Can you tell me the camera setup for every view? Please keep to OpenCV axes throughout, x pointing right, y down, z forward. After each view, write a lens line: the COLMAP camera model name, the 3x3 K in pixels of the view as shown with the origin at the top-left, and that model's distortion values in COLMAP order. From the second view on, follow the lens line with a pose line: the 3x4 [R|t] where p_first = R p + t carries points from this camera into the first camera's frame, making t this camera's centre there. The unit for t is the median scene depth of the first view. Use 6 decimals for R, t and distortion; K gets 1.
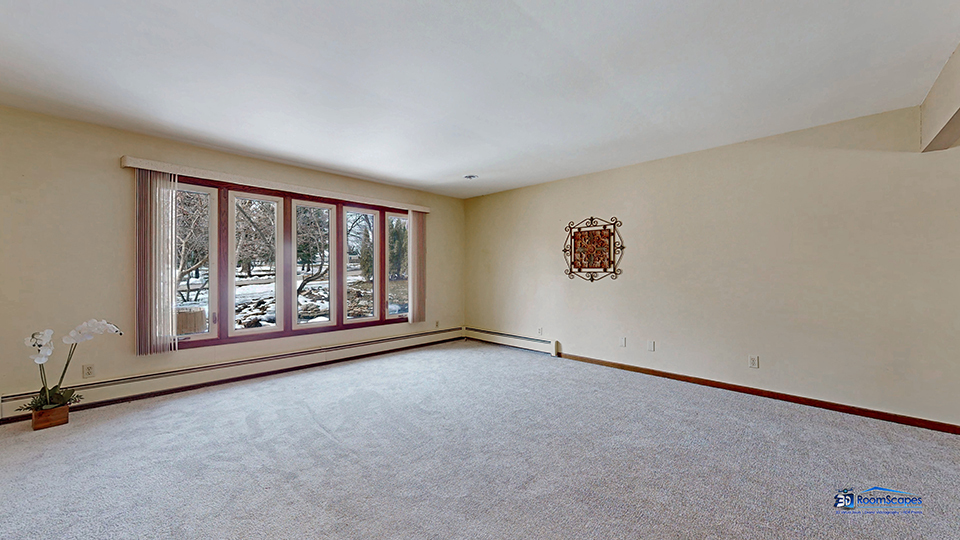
lens RADIAL K [[358.4, 0, 477.0], [0, 358.4, 266.8], [0, 0, 1]] dist [-0.000053, 0.000027]
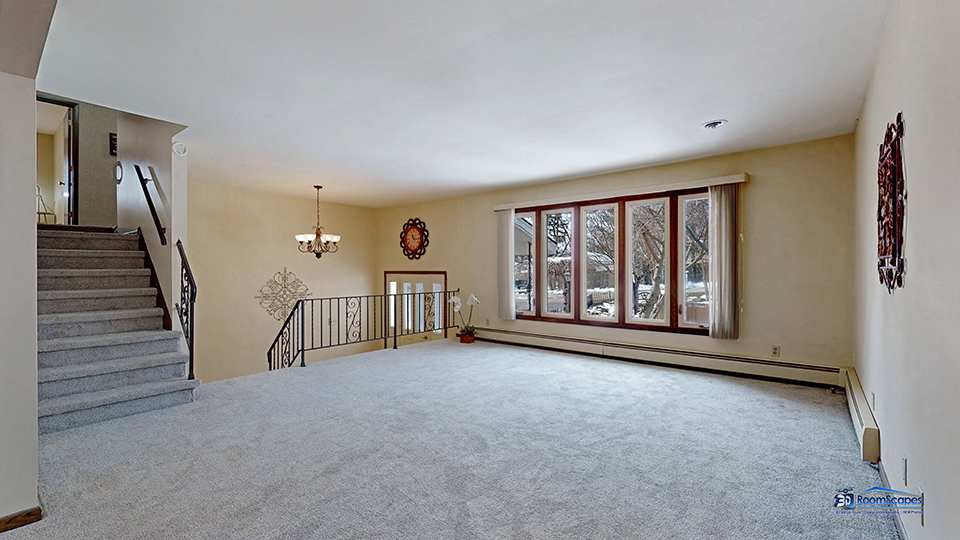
lens RADIAL K [[404.6, 0, 480.0], [0, 404.6, 270.0], [0, 0, 1]] dist [-0.000522, -0.000013]
pose [[0.093246, -0.006530, -0.995622, 0.762833], [0.011436, 0.999920, -0.005487, 0.019697], [0.995577, -0.010875, 0.093313, 0.561835]]
